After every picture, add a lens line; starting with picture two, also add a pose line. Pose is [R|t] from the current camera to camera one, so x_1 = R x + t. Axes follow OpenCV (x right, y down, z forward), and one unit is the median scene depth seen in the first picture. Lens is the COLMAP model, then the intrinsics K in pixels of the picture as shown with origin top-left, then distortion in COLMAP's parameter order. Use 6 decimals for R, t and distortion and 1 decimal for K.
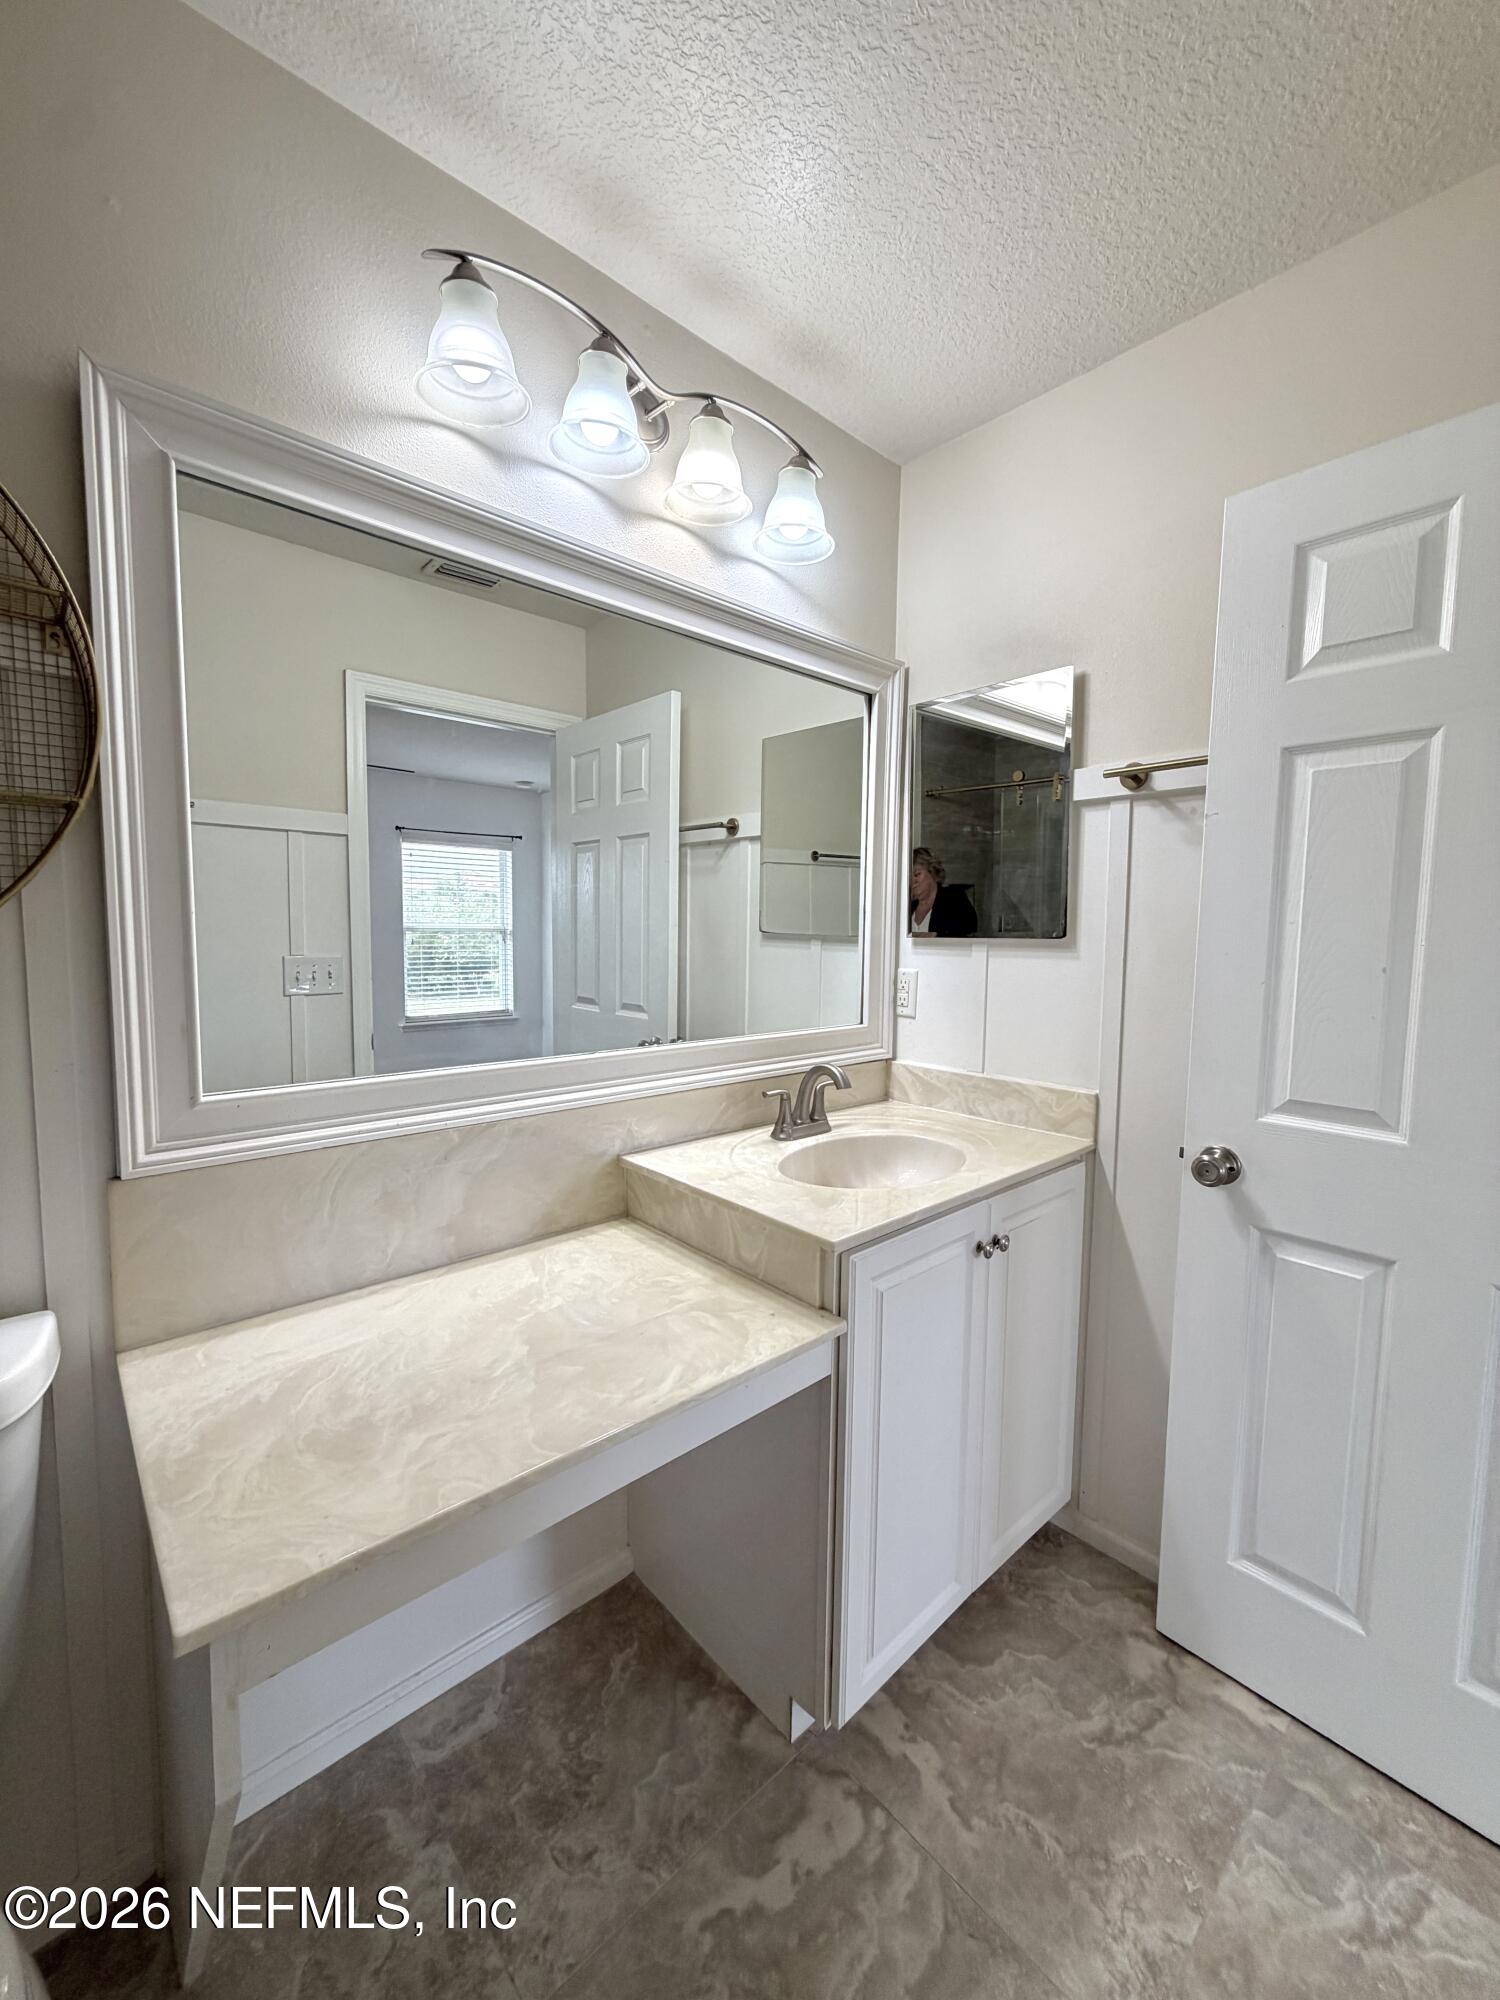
lens RADIAL K [[796.4, 0, 744.4], [0, 796.4, 991.3], [0, 0, 1]] dist [-0.001576, 0.000348]
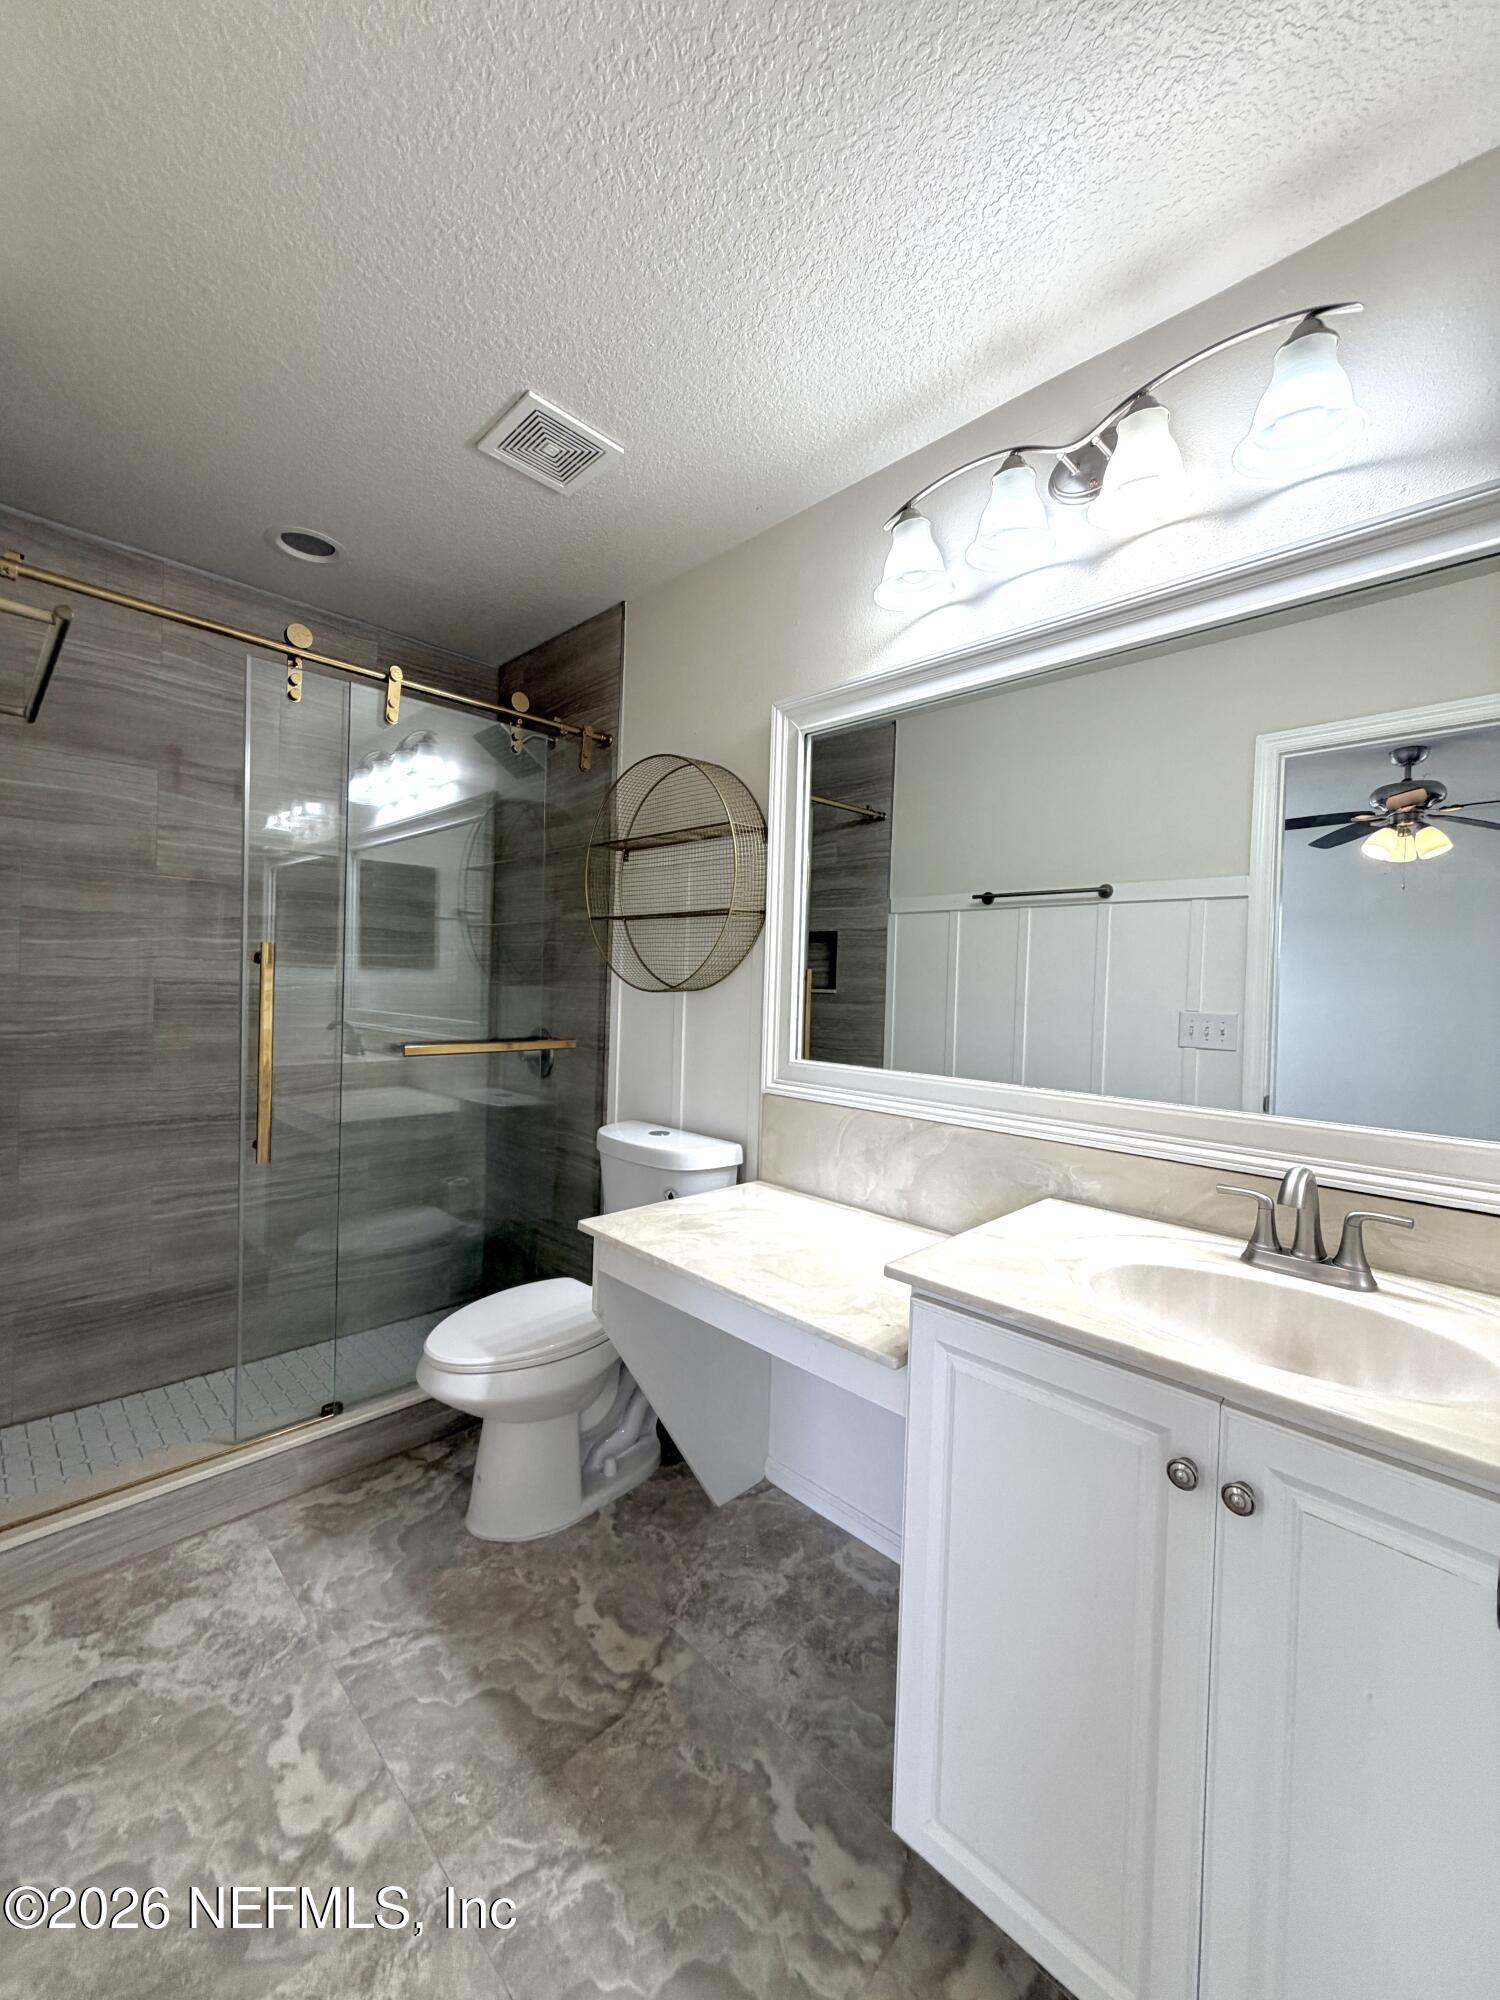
lens RADIAL K [[796.4, 0, 744.4], [0, 796.4, 991.3], [0, 0, 1]] dist [-0.001576, 0.000348]
pose [[0.050496, 0.002142, -0.998722, 1.026904], [-0.109879, 0.993939, -0.003424, -0.003767], [0.992661, 0.109912, 0.050425, 0.687998]]
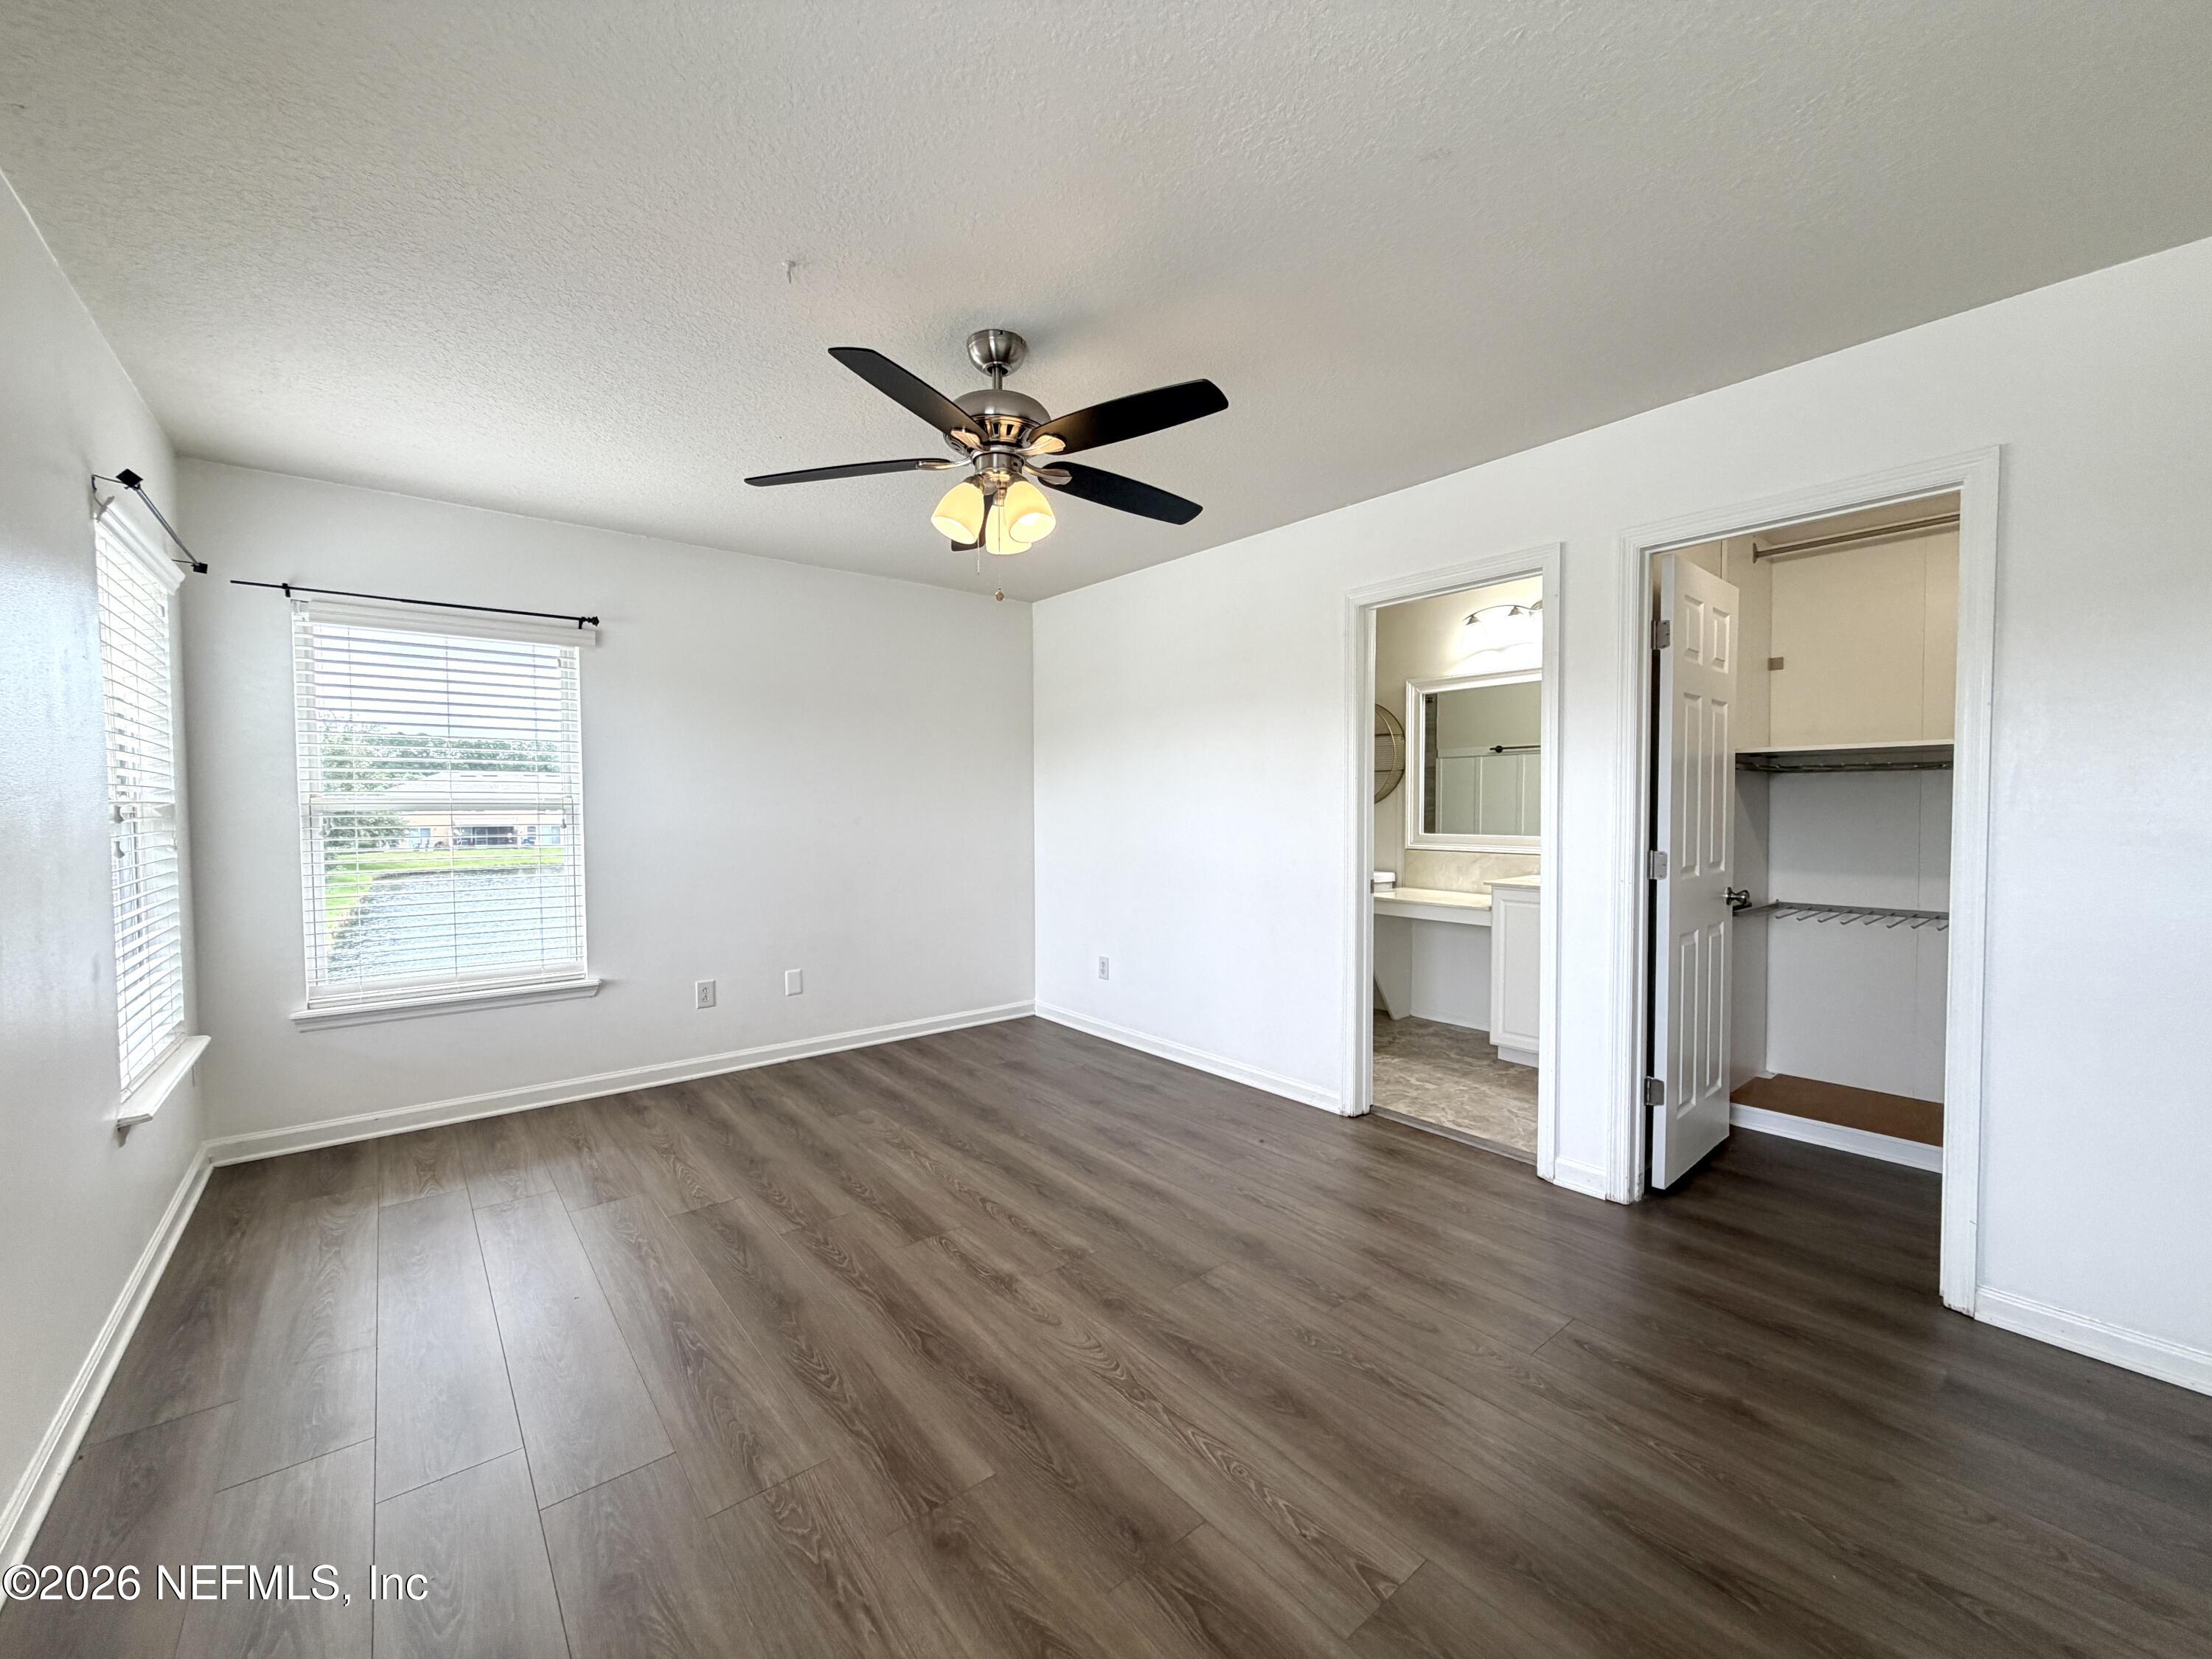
lens RADIAL K [[880.9, 0, 1098.9], [0, 880.9, 834.2], [0, 0, 1]] dist [-0.001576, 0.000348]
pose [[-0.054707, 0.024011, -0.998214, 3.724747], [-0.079101, 0.996465, 0.028304, 0.125958], [0.995364, 0.080508, -0.052614, -0.438741]]
